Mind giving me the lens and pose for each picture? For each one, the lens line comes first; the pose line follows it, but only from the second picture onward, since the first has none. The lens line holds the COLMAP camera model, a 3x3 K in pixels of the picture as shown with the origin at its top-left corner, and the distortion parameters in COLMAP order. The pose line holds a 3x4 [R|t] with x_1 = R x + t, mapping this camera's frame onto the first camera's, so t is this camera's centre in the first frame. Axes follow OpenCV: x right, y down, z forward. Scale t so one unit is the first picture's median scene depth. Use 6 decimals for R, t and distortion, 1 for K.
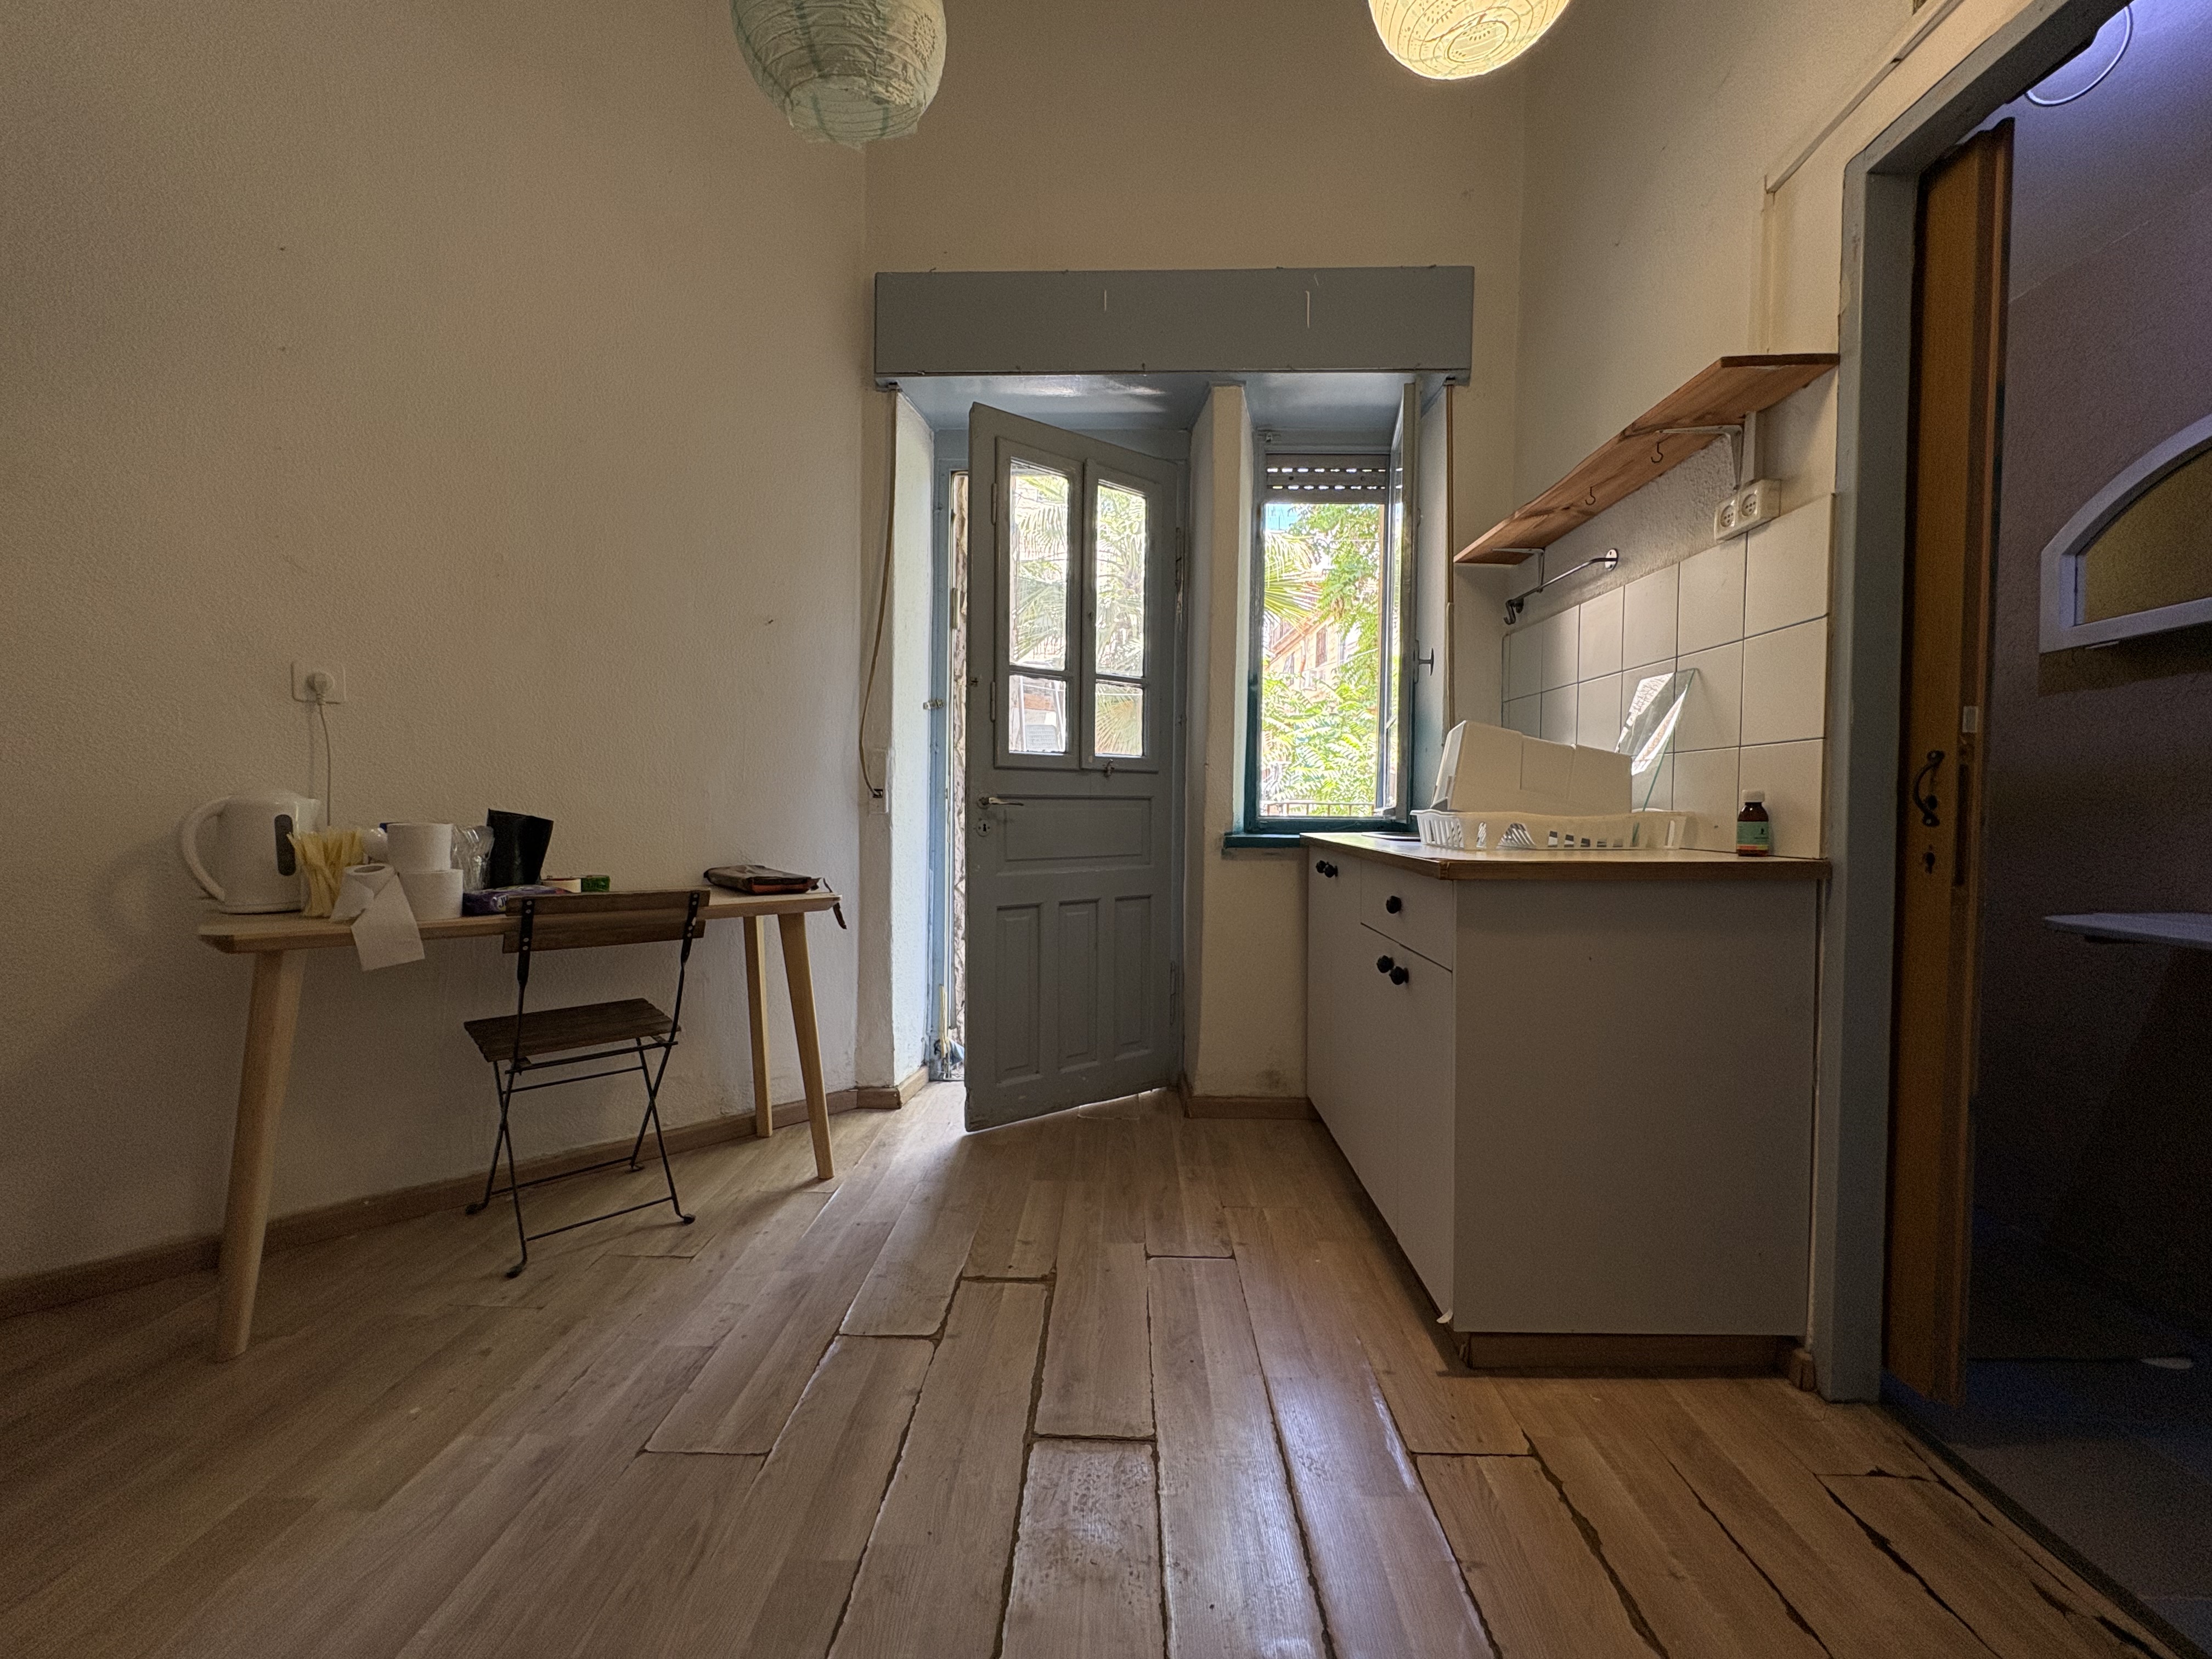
lens RADIAL K [[879.4, 0, 1106.0], [0, 879.4, 829.5], [0, 0, 1]] dist [0.000831, 0.000457]
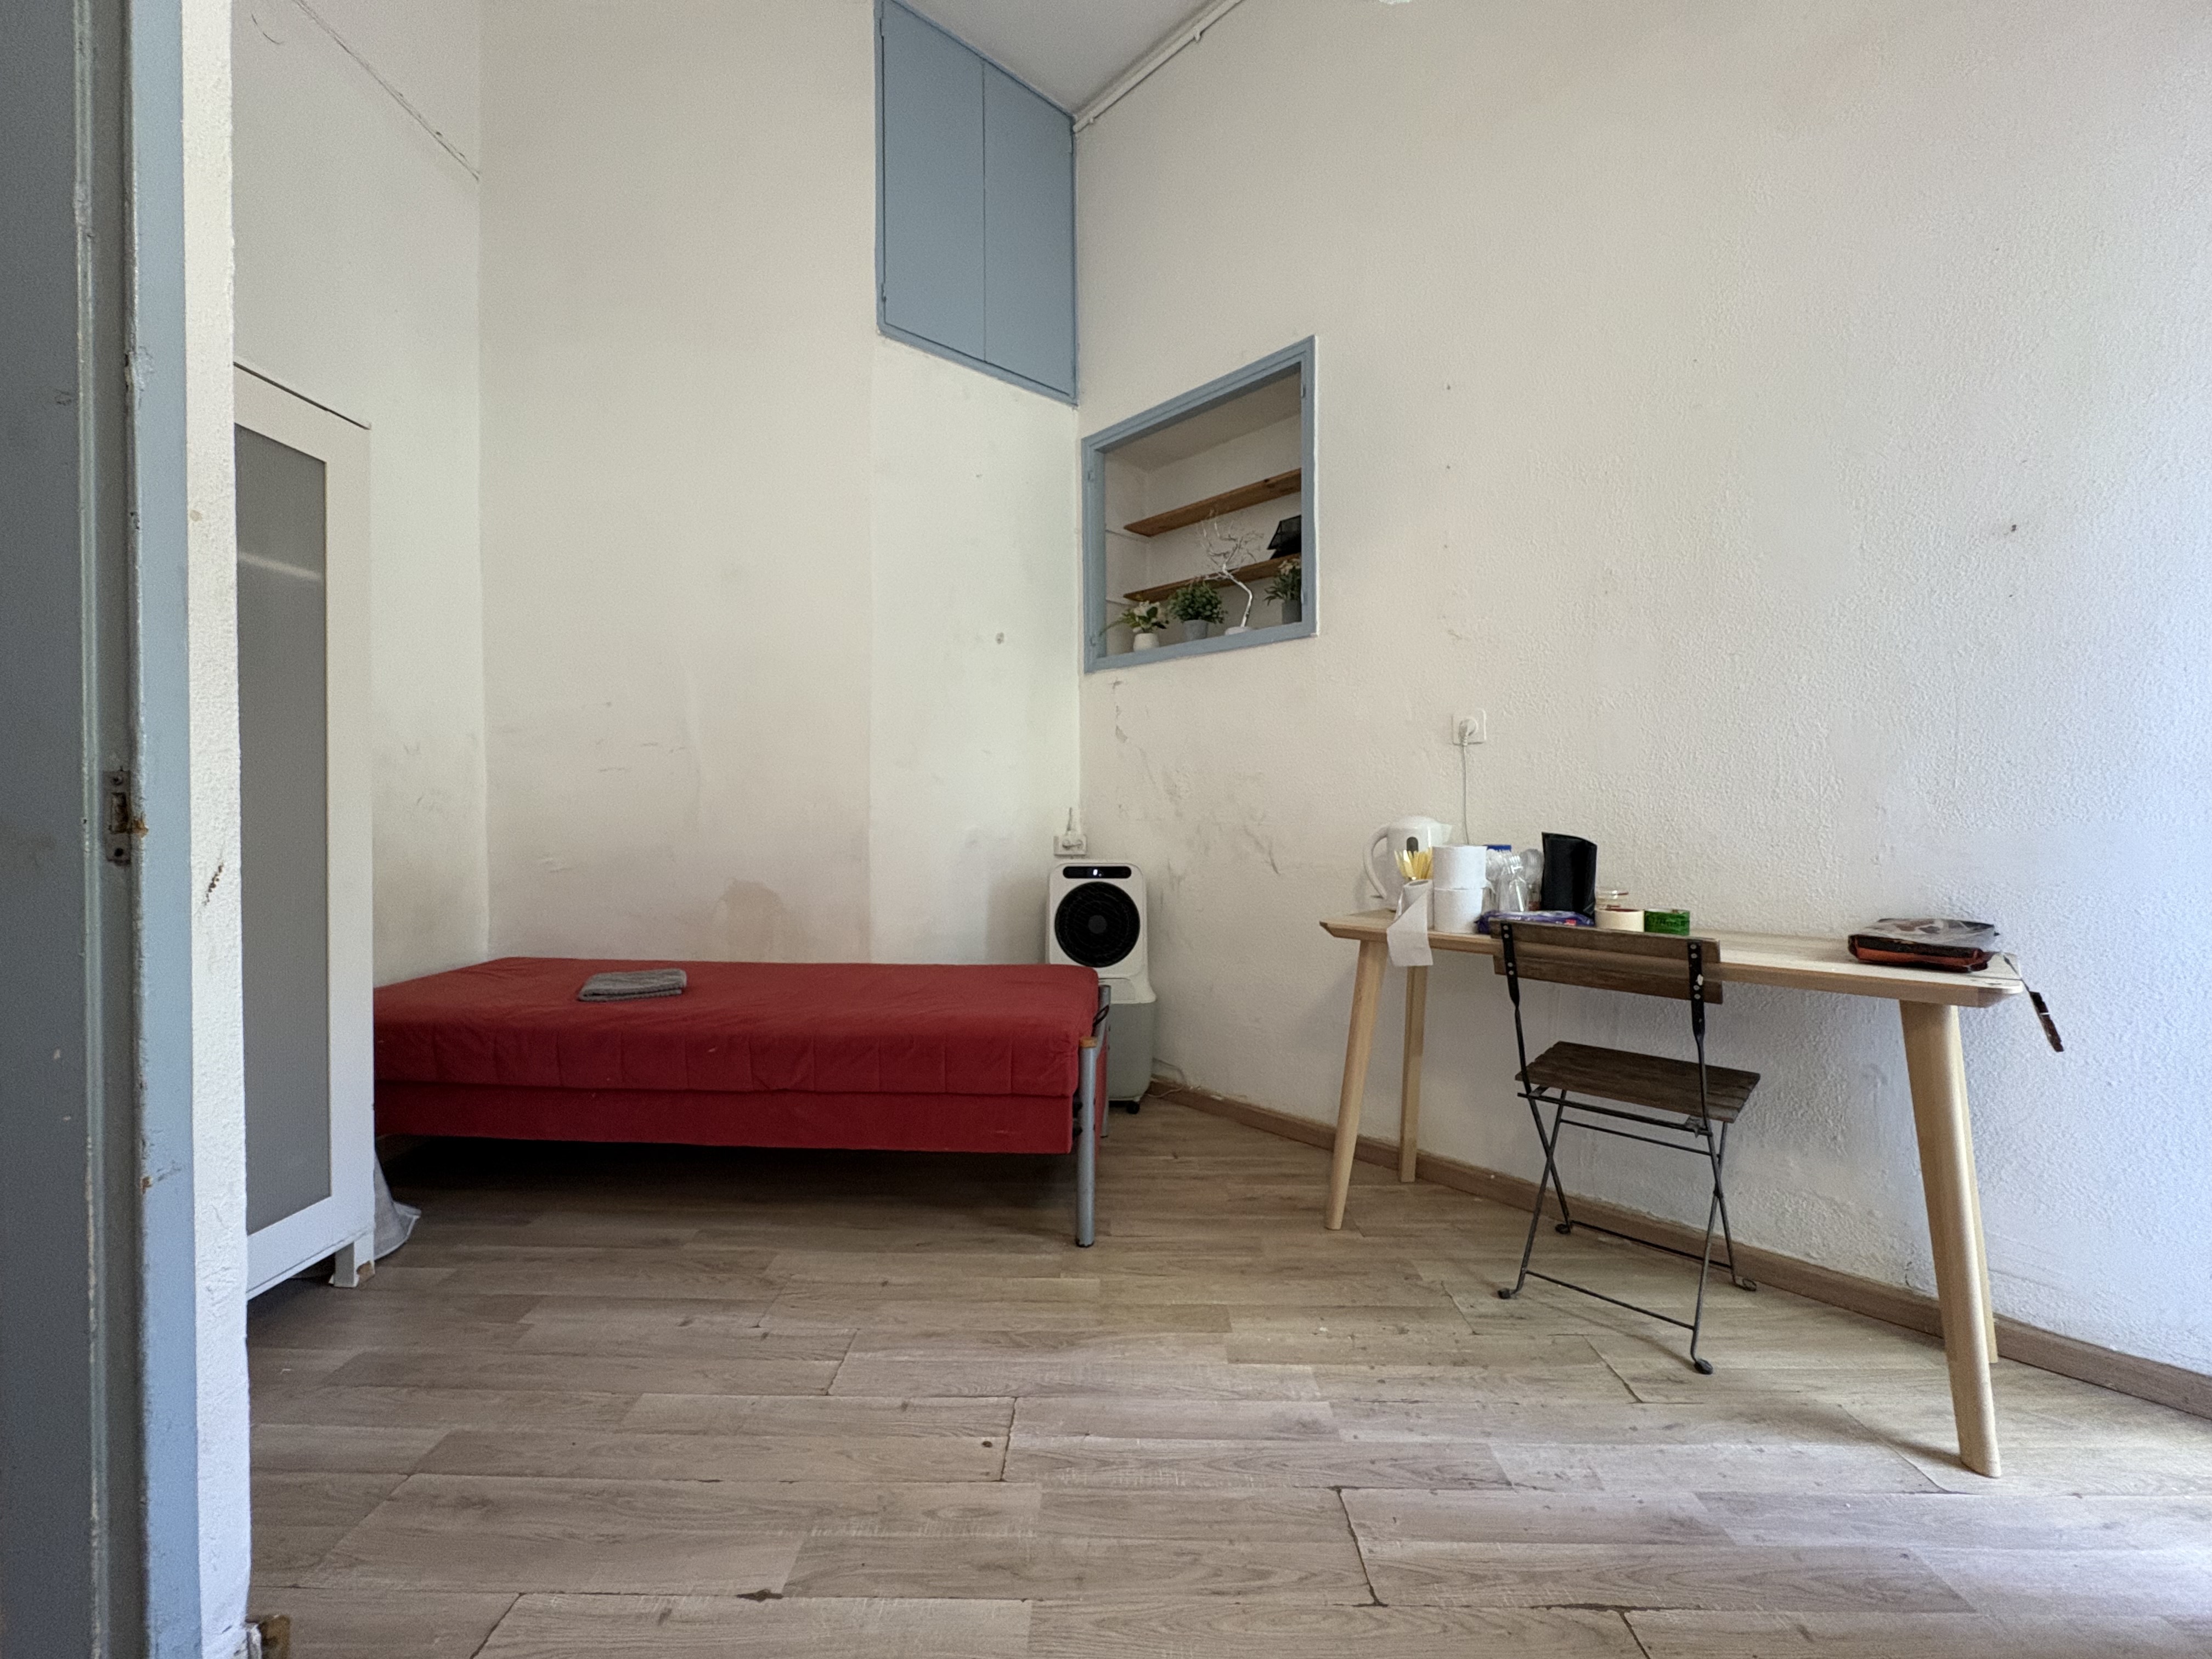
lens RADIAL K [[880.7, 0, 1106.0], [0, 880.7, 829.5], [0, 0, 1]] dist [-0.001397, 0.000618]
pose [[0.008621, -0.000395, -0.999963, 0.307444], [-0.023709, 0.999719, -0.000599, -0.014617], [0.999682, 0.023714, 0.008610, 0.487312]]
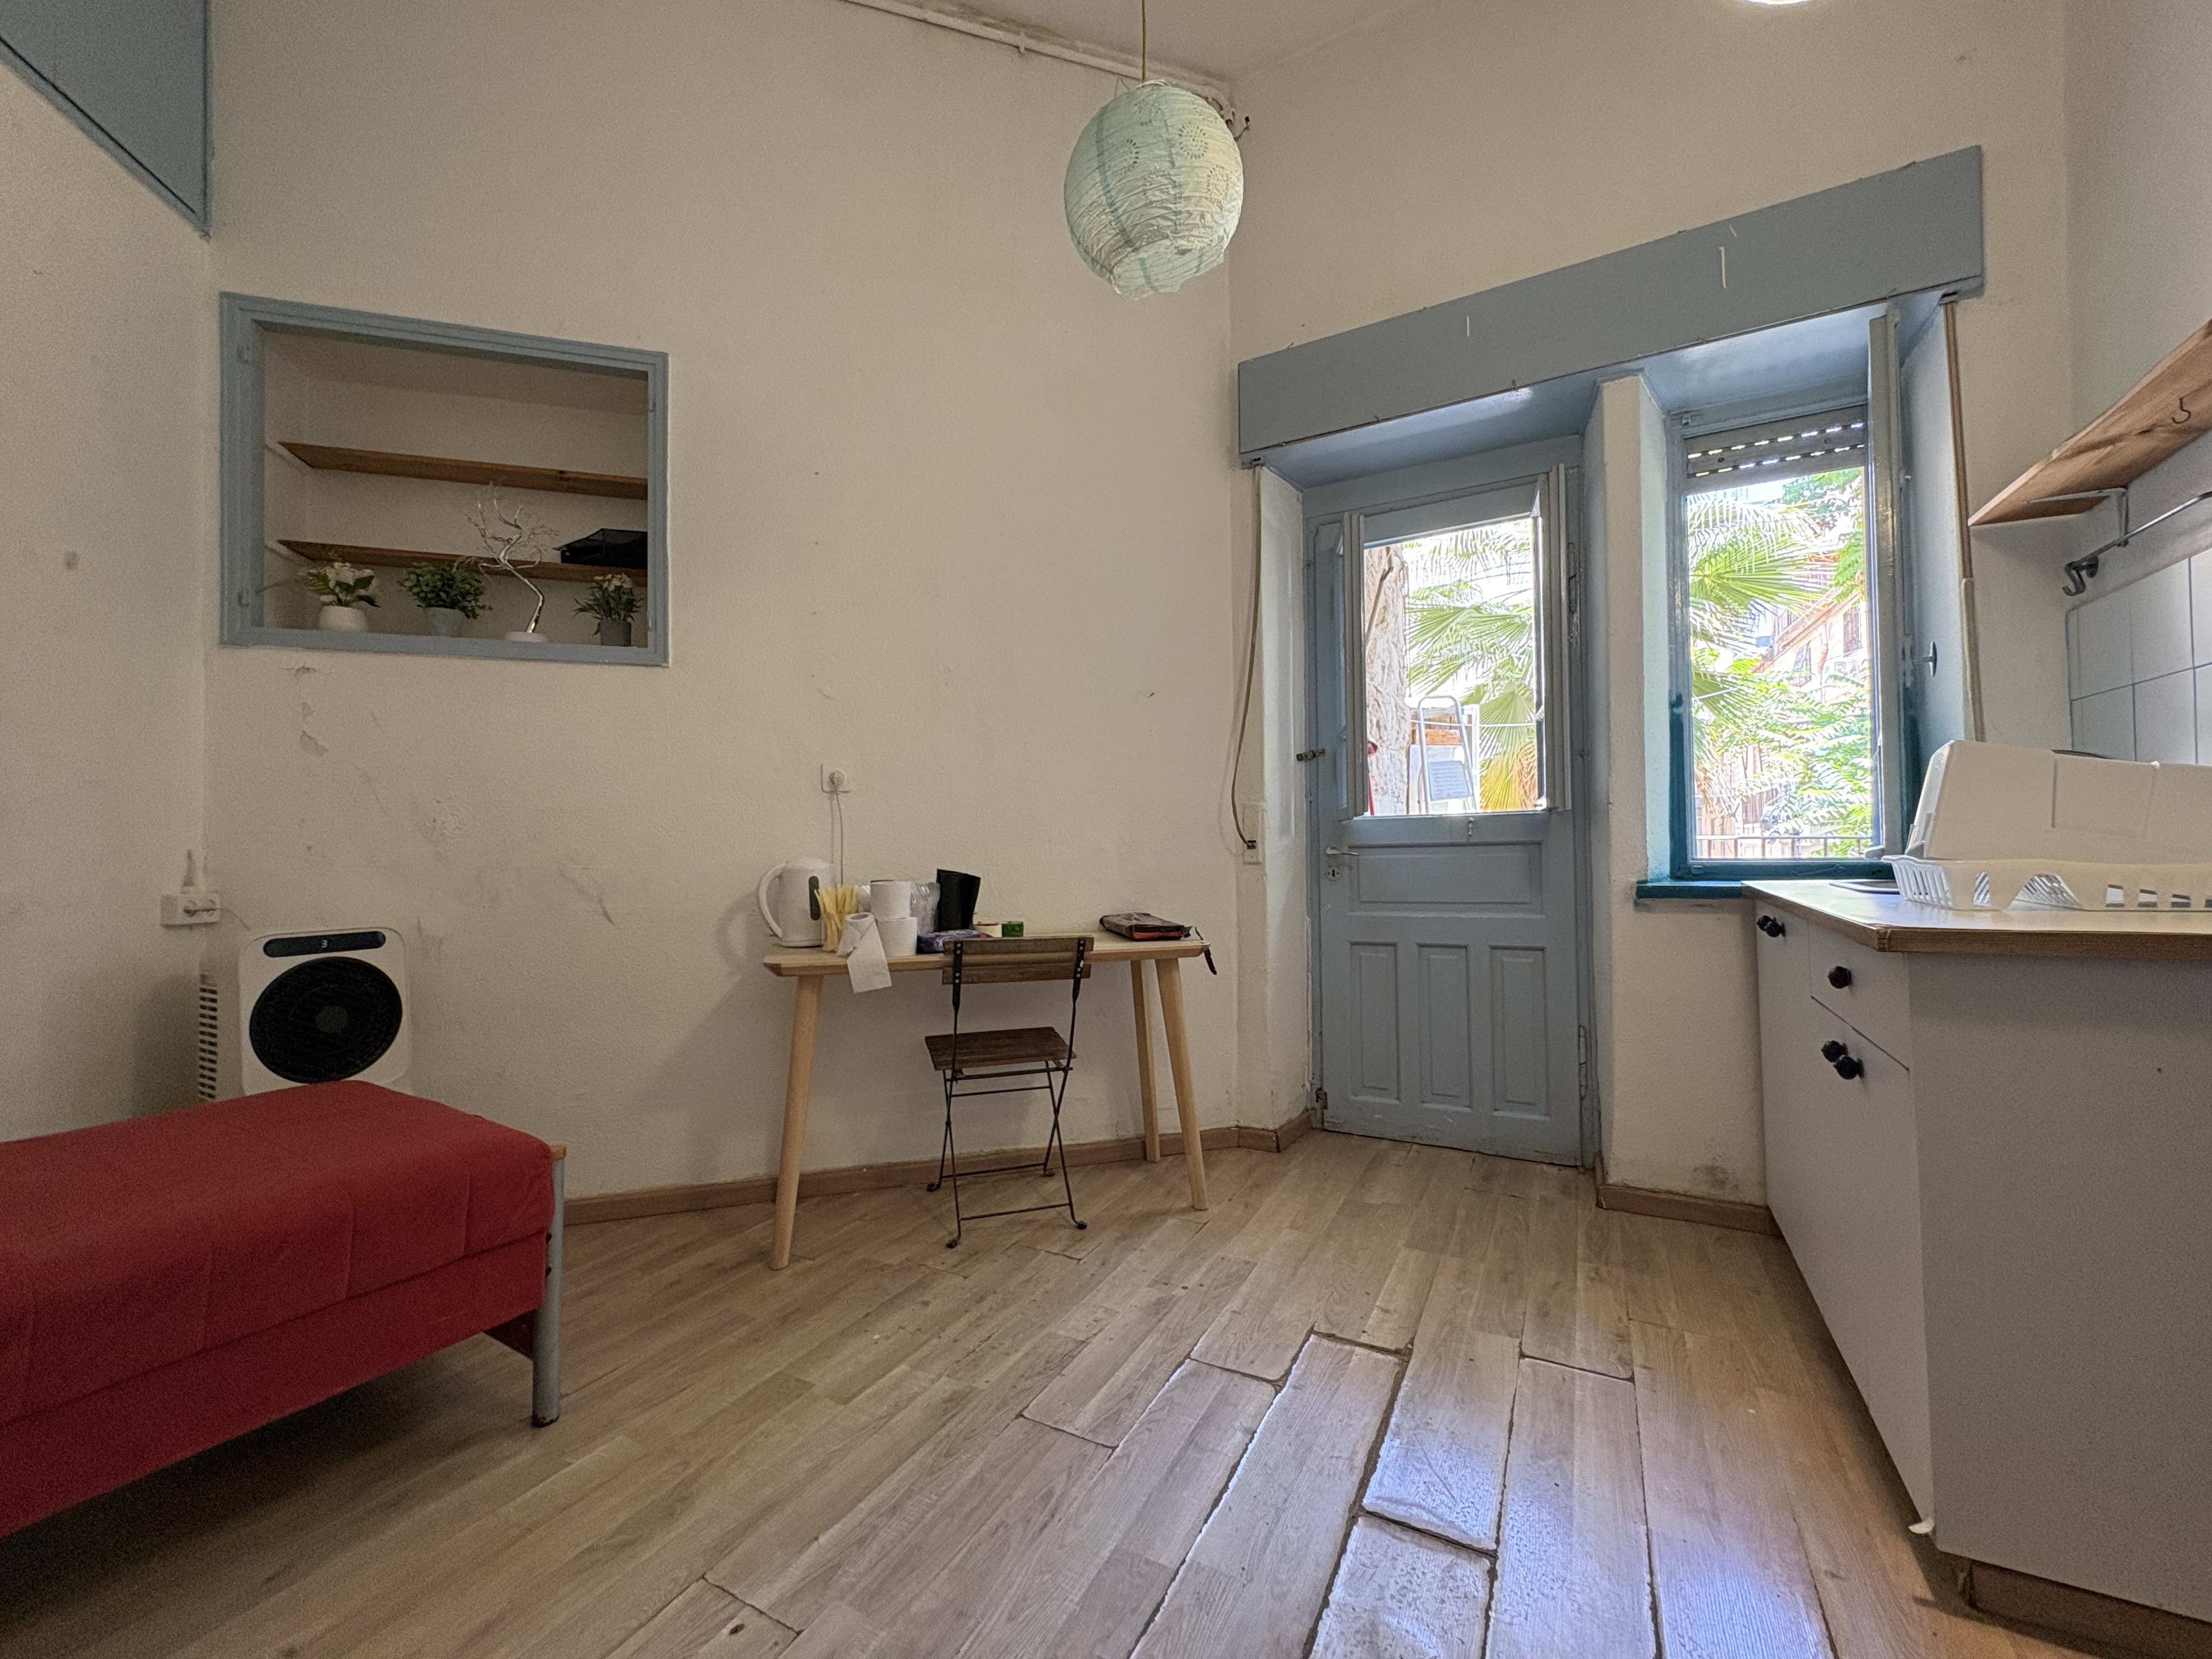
lens RADIAL K [[880.7, 0, 1106.0], [0, 880.7, 829.5], [0, 0, 1]] dist [-0.001397, 0.000618]
pose [[0.888992, -0.031494, -0.456839, 0.097599], [0.011733, 0.998871, -0.046029, -0.018697], [0.457773, 0.035559, 0.888358, -0.020705]]
